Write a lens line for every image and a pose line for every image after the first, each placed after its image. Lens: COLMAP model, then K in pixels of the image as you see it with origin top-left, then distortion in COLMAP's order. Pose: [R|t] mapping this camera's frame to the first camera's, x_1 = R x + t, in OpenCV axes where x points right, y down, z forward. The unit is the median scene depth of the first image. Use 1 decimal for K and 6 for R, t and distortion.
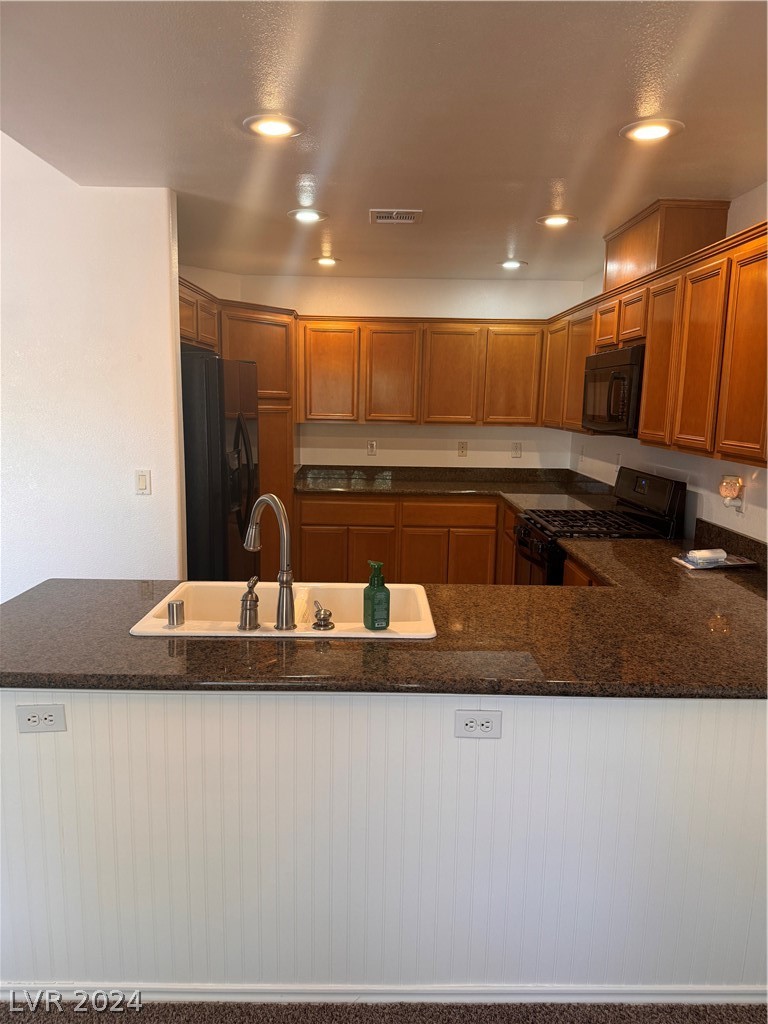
lens RADIAL K [[729.3, 0, 385.3], [0, 729.3, 518.6], [0, 0, 1]] dist [0.046447, -0.044509]
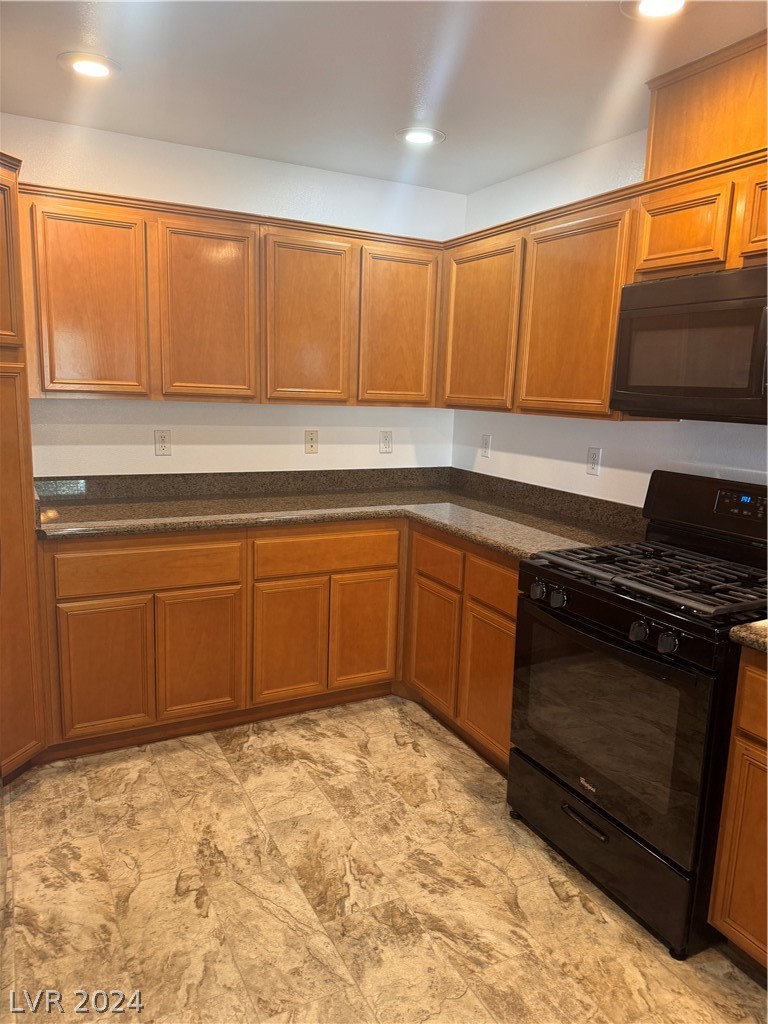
lens RADIAL K [[729.3, 0, 395.0], [0, 729.3, 516.4], [0, 0, 1]] dist [0.046447, -0.044509]
pose [[0.889774, -0.069326, 0.451105, -0.131077], [0.057315, 0.997544, 0.040253, -0.056341], [-0.452788, -0.009961, 0.891563, 0.434654]]
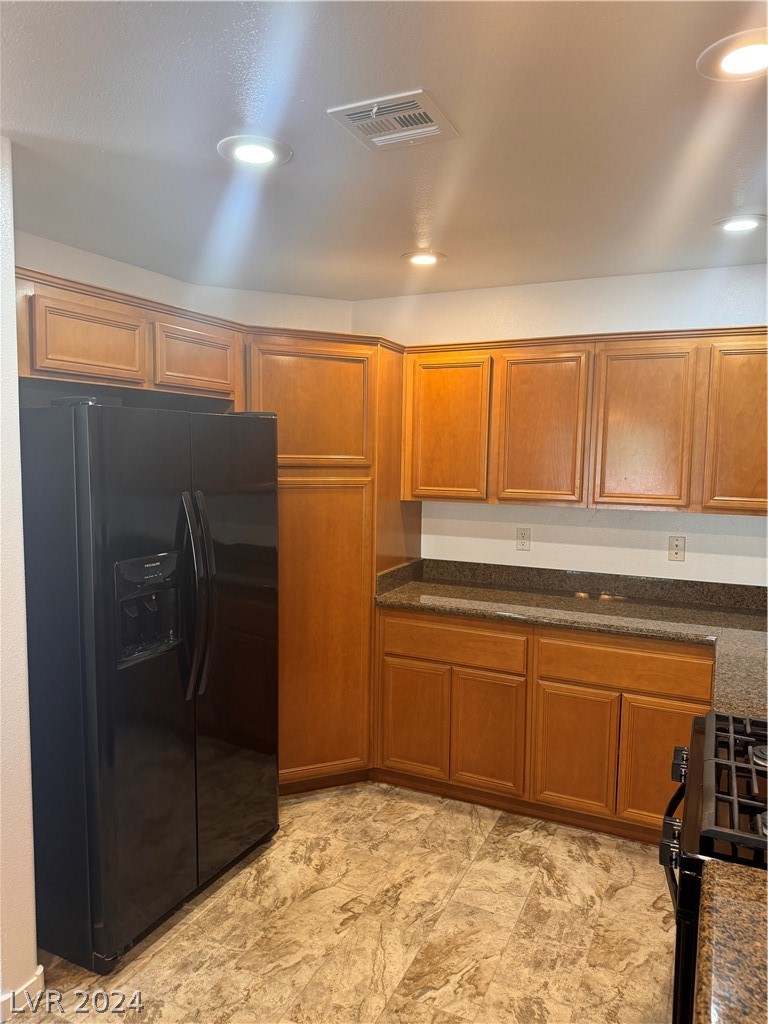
lens RADIAL K [[729.3, 0, 376.1], [0, 729.3, 504.6], [0, 0, 1]] dist [0.046447, -0.044509]
pose [[0.898425, 0.024836, -0.438424, 0.160734], [-0.069511, 0.993855, -0.086143, -0.068236], [0.433591, 0.107868, 0.894630, 0.385893]]
